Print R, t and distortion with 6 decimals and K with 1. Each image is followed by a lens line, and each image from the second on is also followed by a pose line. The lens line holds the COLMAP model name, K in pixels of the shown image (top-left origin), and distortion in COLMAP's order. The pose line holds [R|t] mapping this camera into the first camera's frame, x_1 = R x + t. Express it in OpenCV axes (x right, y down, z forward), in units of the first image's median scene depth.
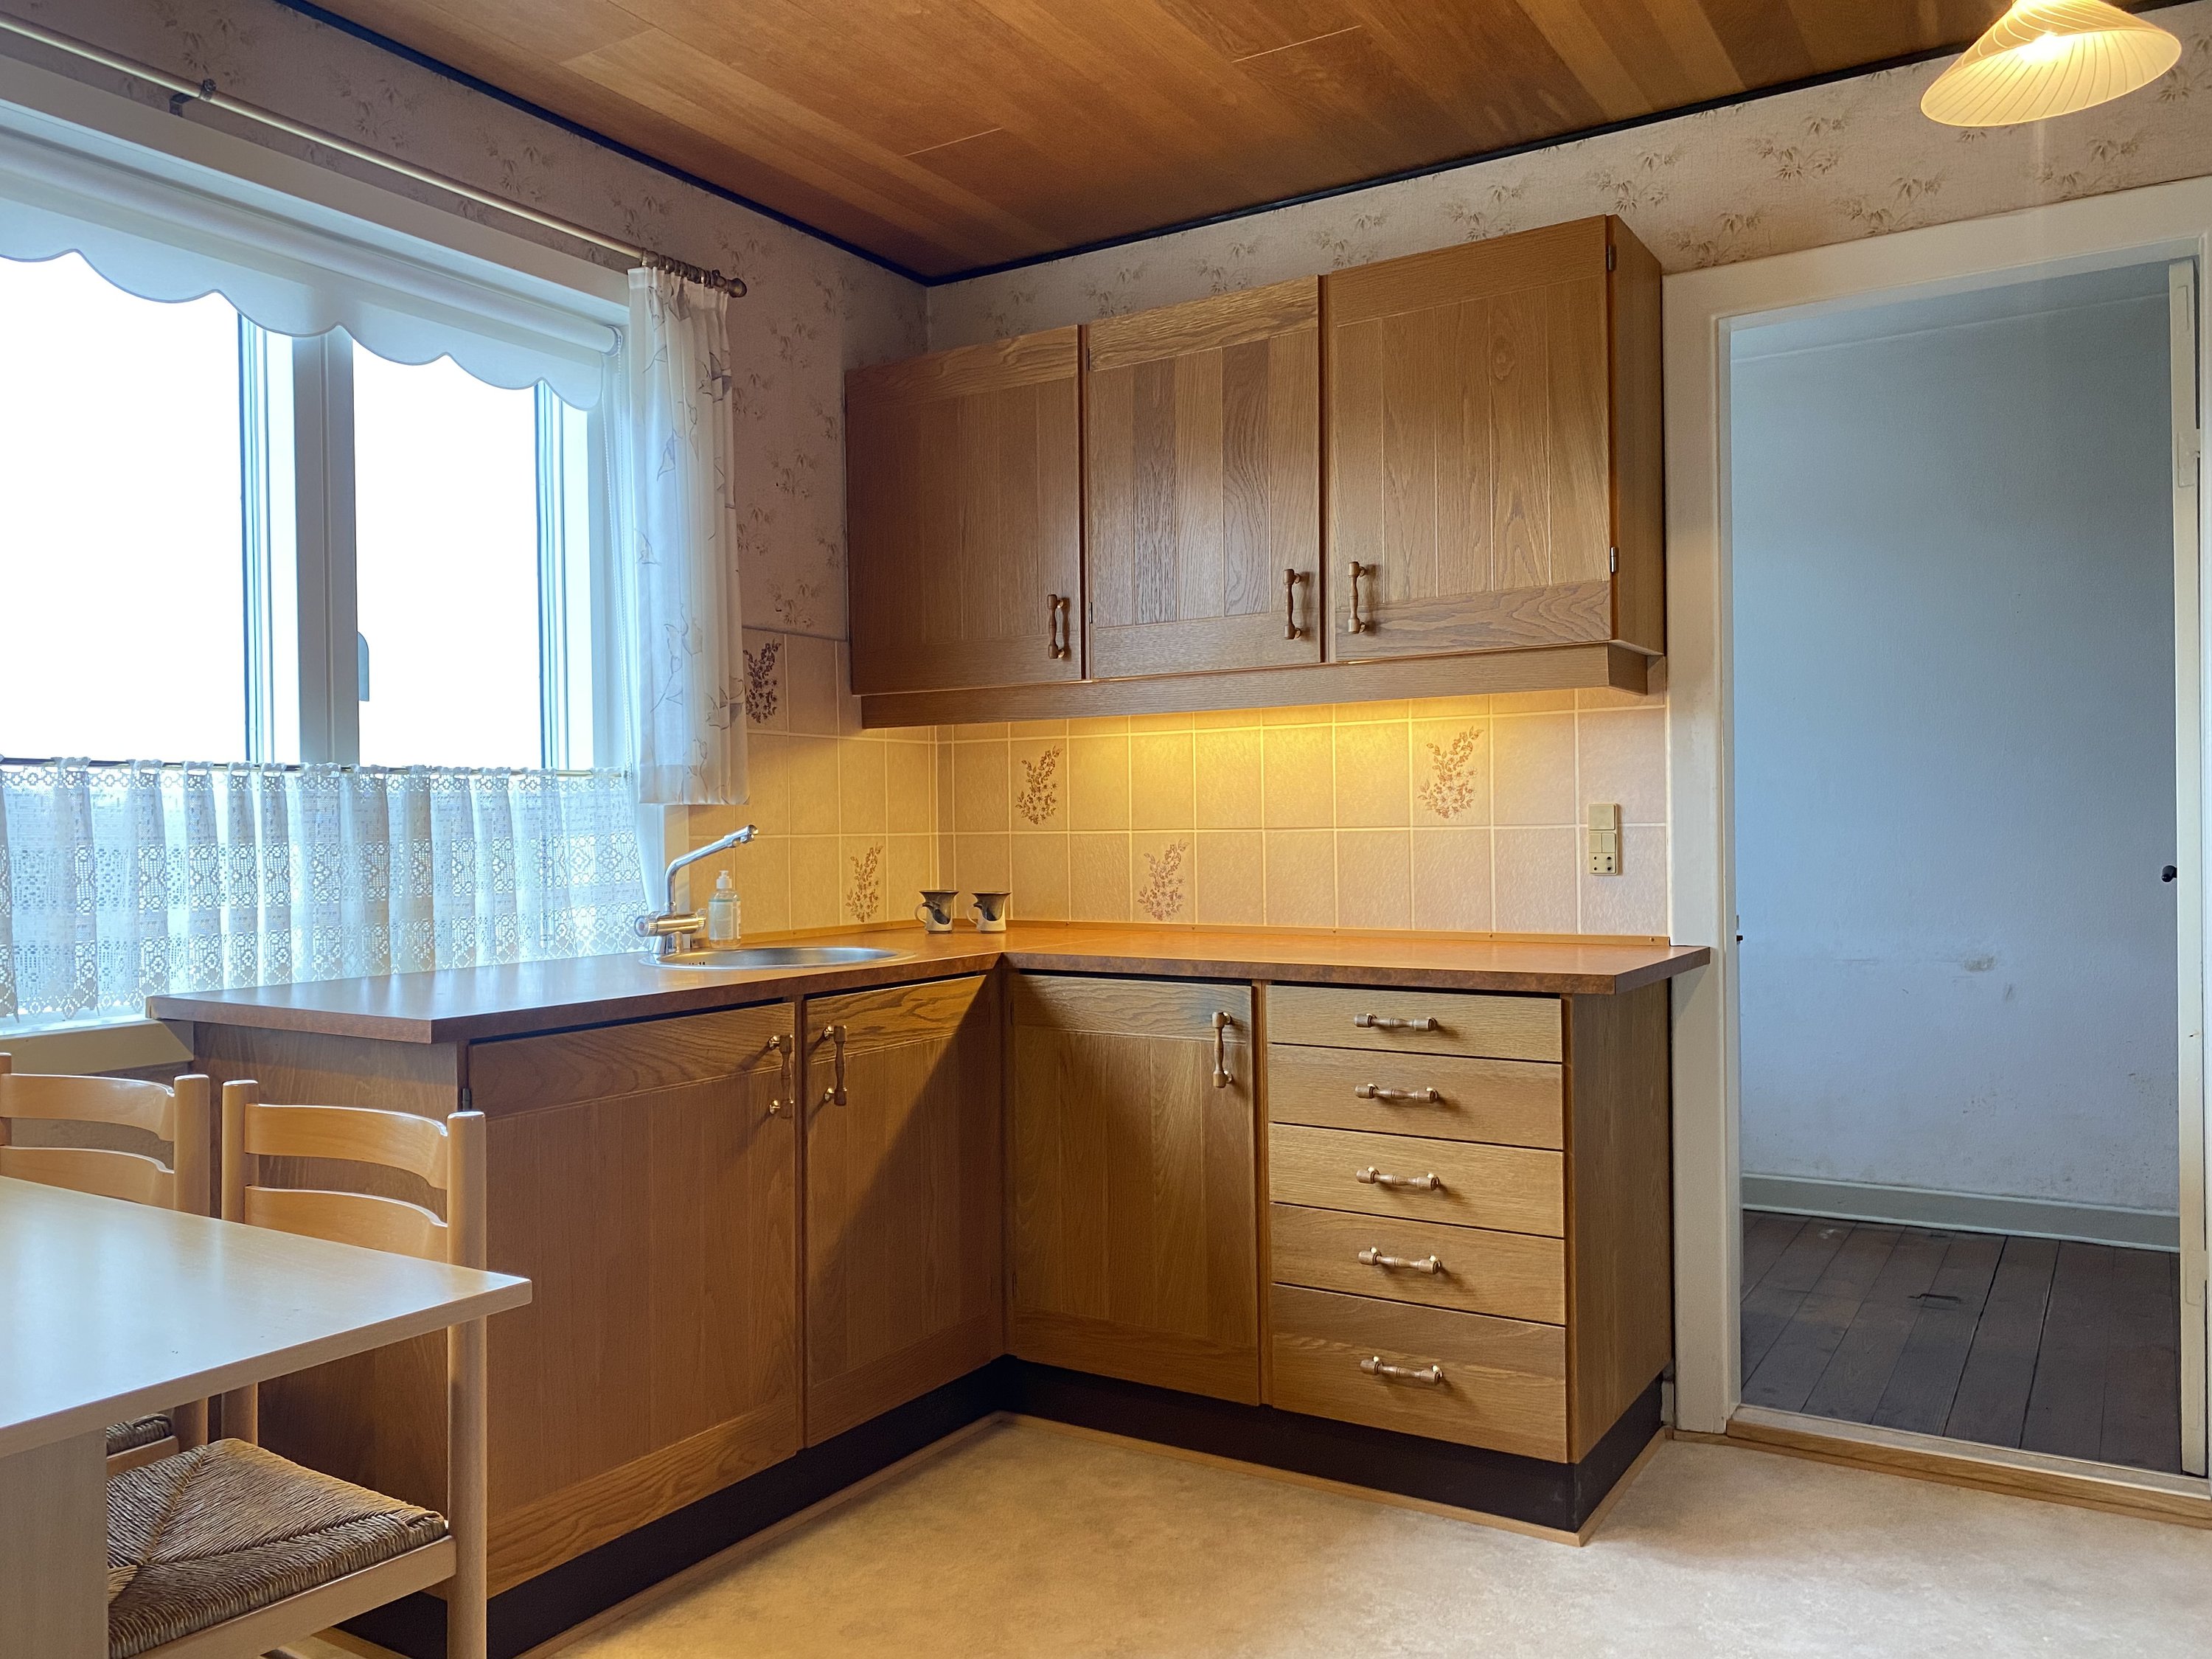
lens RADIAL K [[1681.9, 0, 1104.6], [0, 1681.9, 829.0], [0, 0, 1]] dist [0.048968, -0.042557]
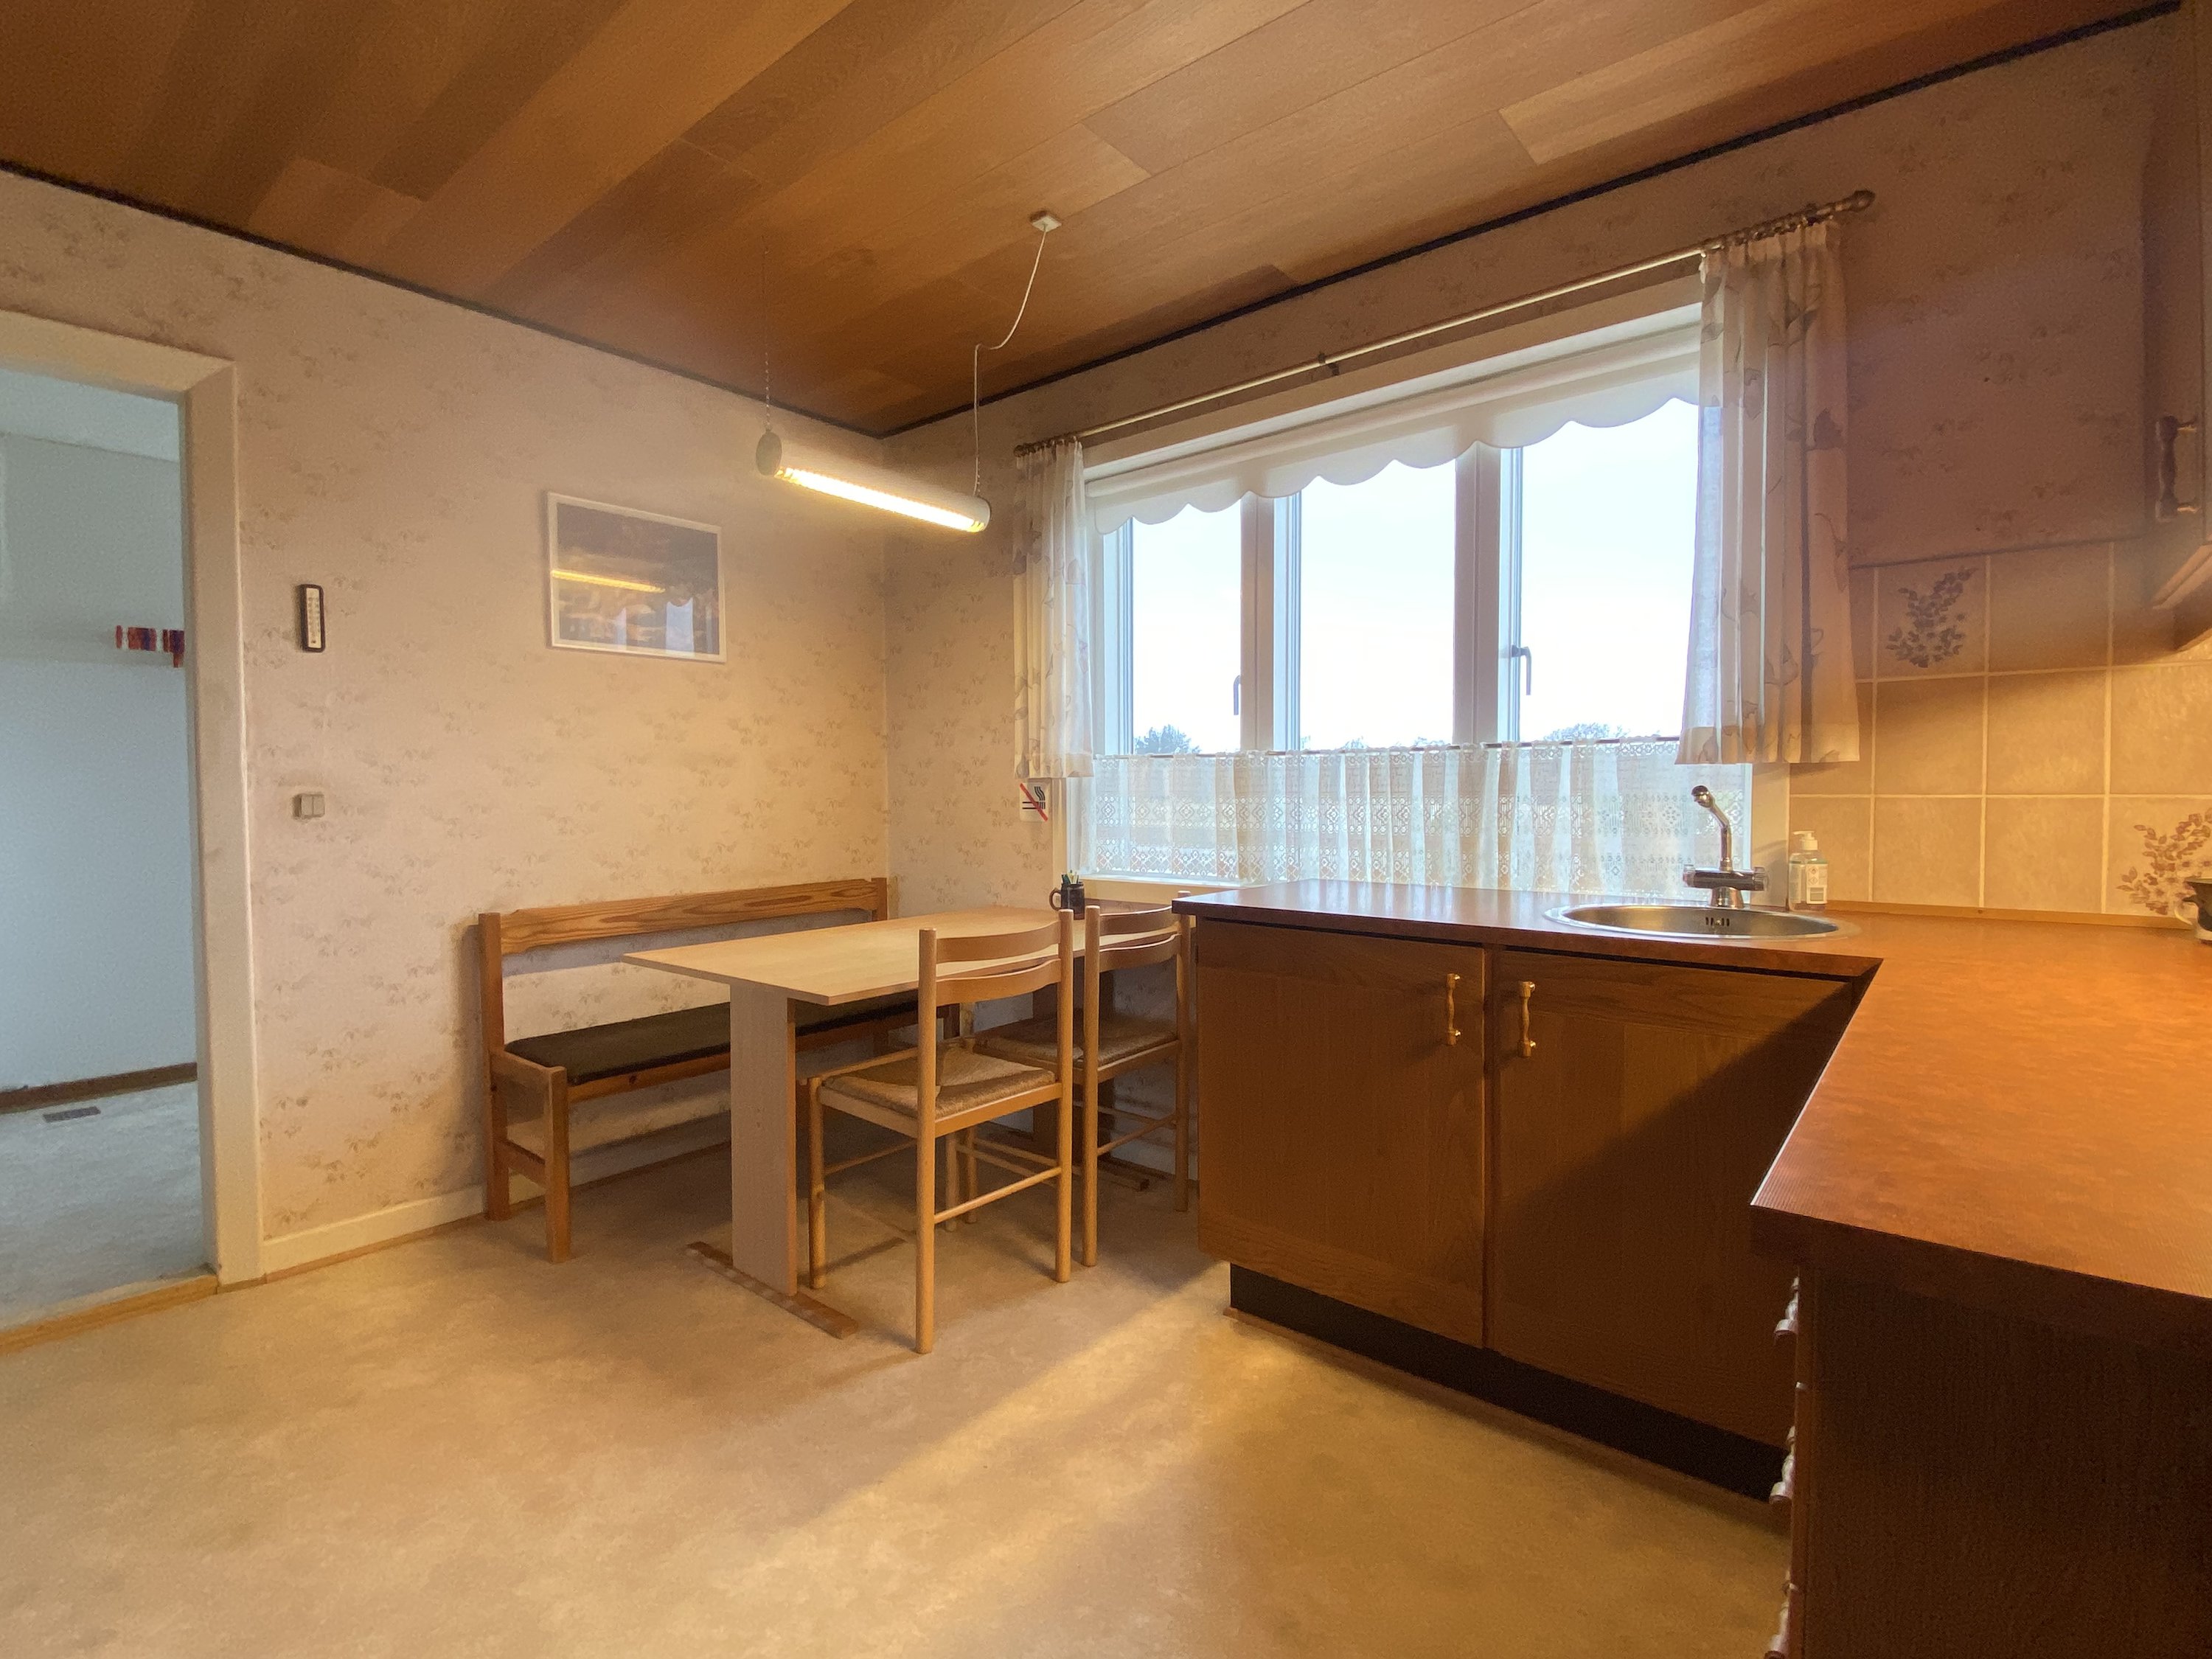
lens RADIAL K [[1067.4, 0, 1130.2], [0, 1067.4, 827.1], [0, 0, 1]] dist [0.002722, -0.001372]
pose [[-0.122021, 0.050029, -0.991266, 0.512688], [0.001442, 0.998737, 0.050229, -0.011521], [0.992526, 0.004699, -0.121939, 0.822317]]
